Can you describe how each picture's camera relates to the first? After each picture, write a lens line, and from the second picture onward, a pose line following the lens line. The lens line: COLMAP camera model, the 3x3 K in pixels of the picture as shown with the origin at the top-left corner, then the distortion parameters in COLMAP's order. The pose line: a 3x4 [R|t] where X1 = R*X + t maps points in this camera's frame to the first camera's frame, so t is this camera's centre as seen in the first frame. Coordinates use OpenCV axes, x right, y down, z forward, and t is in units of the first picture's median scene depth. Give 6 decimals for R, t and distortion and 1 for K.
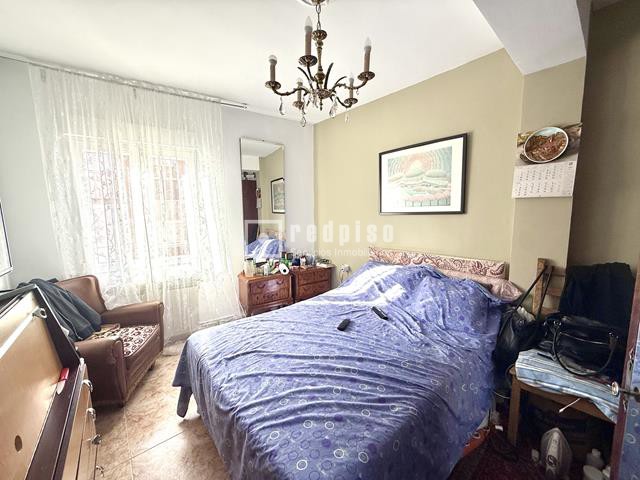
lens RADIAL K [[254.3, 0, 318.2], [0, 254.3, 239.3], [0, 0, 1]] dist [-0.000343, -0.000003]
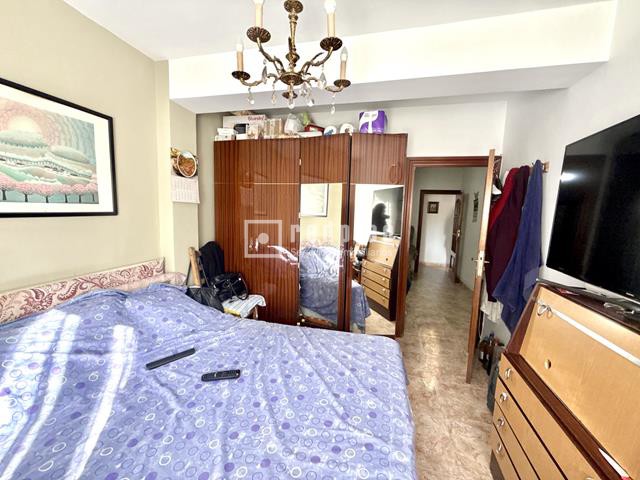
lens RADIAL K [[254.3, 0, 318.2], [0, 254.3, 239.3], [0, 0, 1]] dist [-0.000343, -0.000003]
pose [[-0.577993, -0.092390, 0.810795, -0.492799], [0.068612, 0.984550, 0.161100, -0.110943], [-0.813152, 0.148745, -0.562724, 0.946467]]
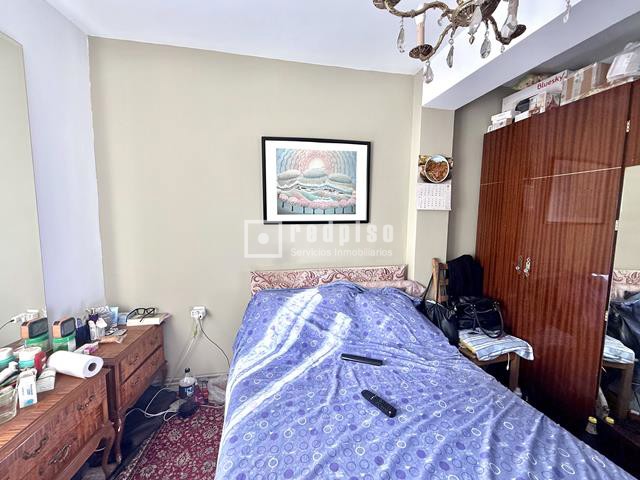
lens RADIAL K [[265.3, 0, 318.1], [0, 265.3, 240.5], [0, 0, 1]] dist [-0.000545, -0.000045]
pose [[0.493383, -0.073081, 0.866736, -0.429302], [0.083022, 0.995871, 0.036710, -0.086324], [-0.865841, 0.053846, 0.497414, 0.659455]]
